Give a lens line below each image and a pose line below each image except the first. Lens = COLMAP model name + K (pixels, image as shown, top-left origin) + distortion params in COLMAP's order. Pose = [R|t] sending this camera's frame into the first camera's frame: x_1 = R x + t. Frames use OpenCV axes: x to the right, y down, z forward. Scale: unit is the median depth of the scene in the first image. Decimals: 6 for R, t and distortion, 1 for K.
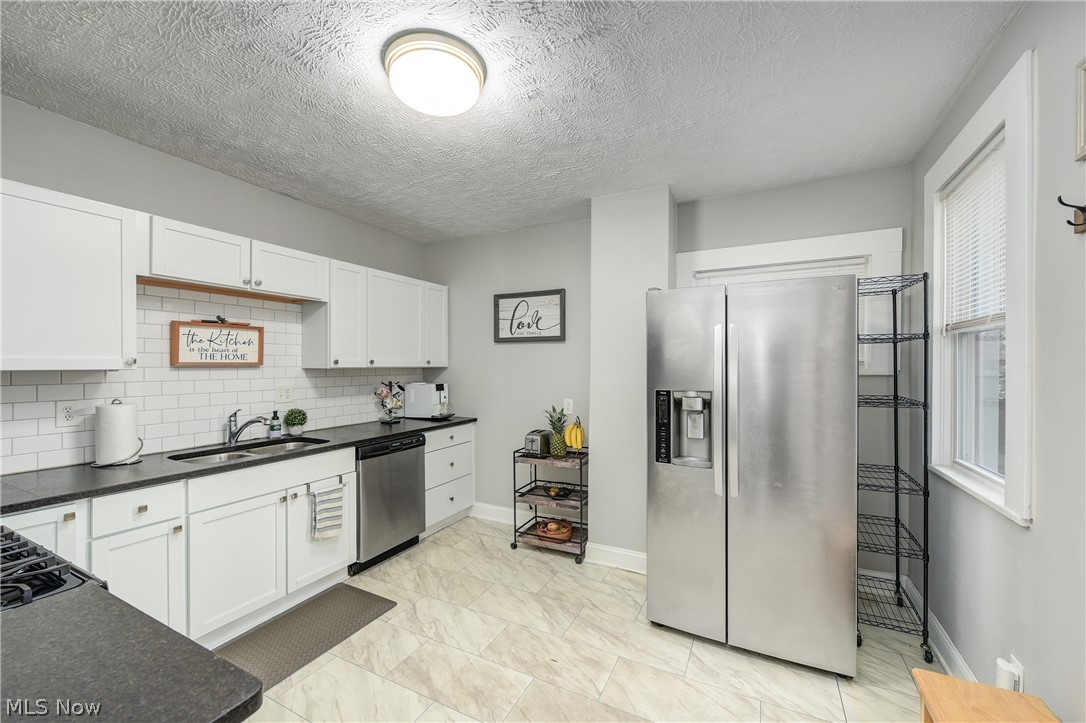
lens RADIAL K [[433.0, 0, 541.5], [0, 433.0, 367.7], [0, 0, 1]] dist [0.000944, -0.000788]
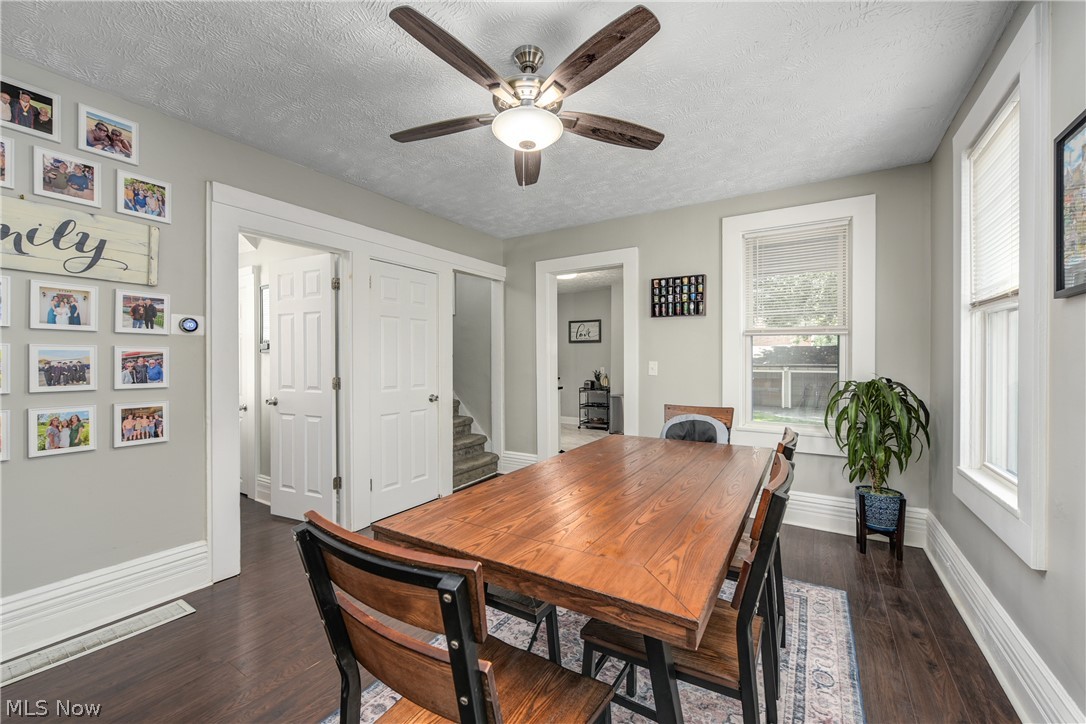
lens RADIAL K [[433.0, 0, 554.1], [0, 433.0, 364.9], [0, 0, 1]] dist [0.000944, -0.000788]
pose [[0.998263, 0.012171, -0.057651, -0.021608], [-0.012882, 0.999845, -0.011973, 0.029069], [0.057496, 0.012694, 0.998265, -0.455819]]
